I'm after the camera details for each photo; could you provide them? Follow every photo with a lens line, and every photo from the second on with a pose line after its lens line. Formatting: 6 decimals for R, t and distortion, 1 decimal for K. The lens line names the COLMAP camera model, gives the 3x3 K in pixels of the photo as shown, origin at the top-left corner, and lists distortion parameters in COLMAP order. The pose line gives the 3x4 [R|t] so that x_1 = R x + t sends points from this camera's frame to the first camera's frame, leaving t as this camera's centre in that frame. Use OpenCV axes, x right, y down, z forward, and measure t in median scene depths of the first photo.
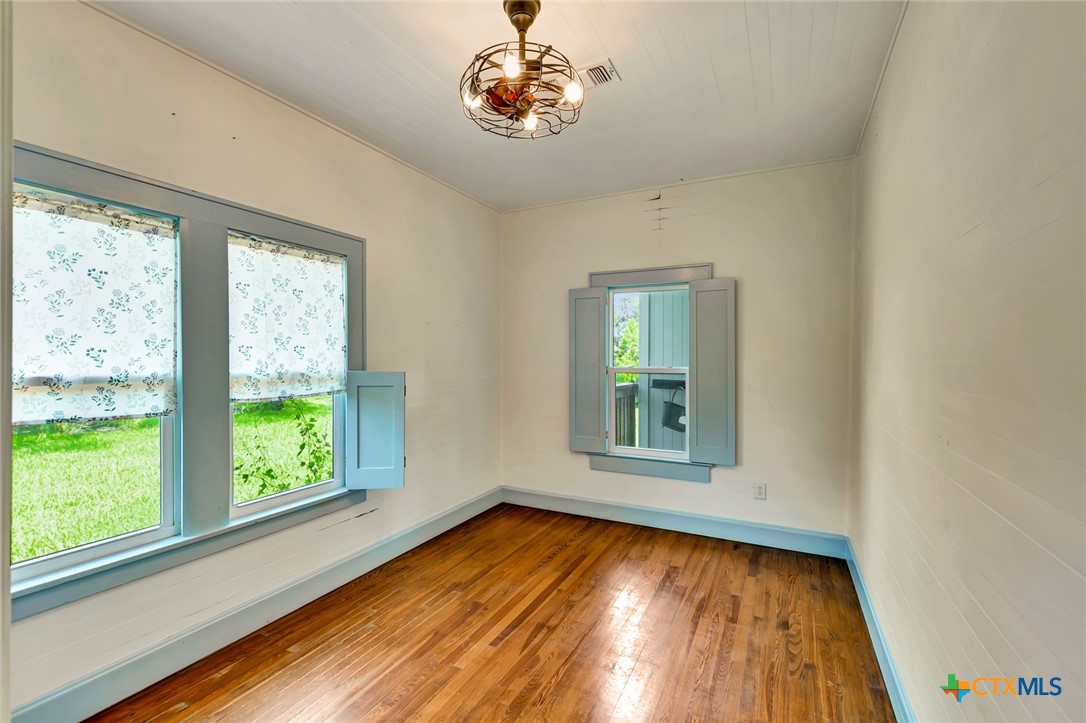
lens RADIAL K [[467.9, 0, 543.0], [0, 467.9, 361.5], [0, 0, 1]] dist [0.000070, -0.000052]
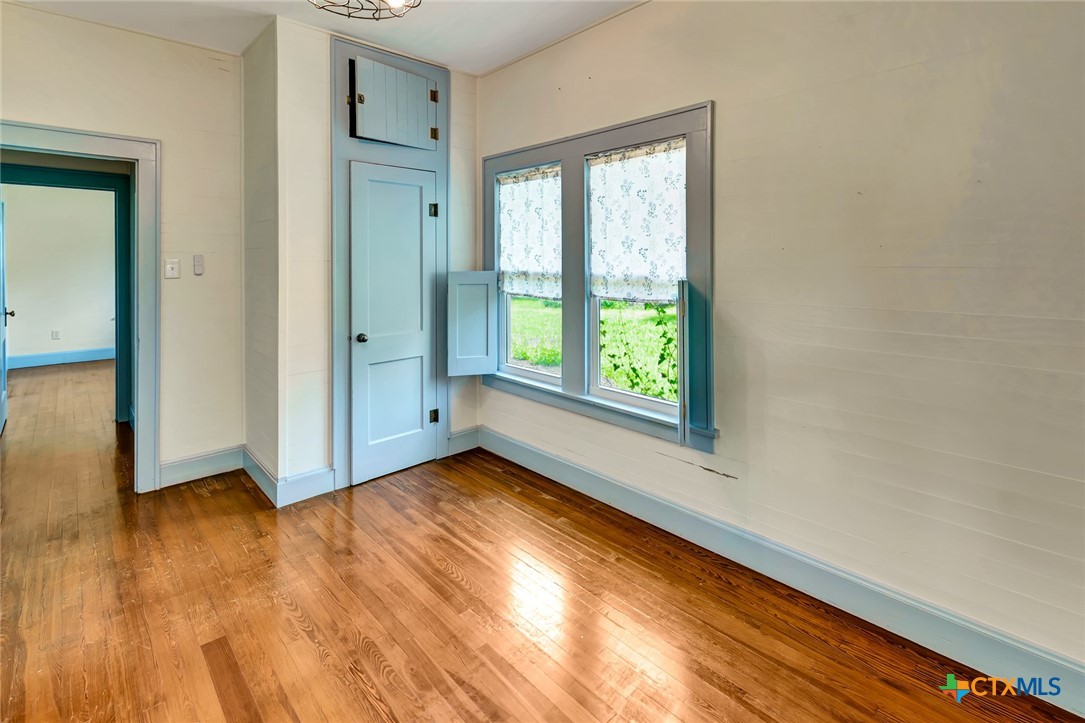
lens RADIAL K [[497.2, 0, 542.9], [0, 497.2, 269.4], [0, 0, 1]] dist [0.001176, -0.000054]
pose [[-0.332191, 0.012419, -0.943130, 0.541153], [-0.011656, 0.999783, 0.017271, -0.005266], [0.943140, 0.016730, -0.331974, 1.215324]]
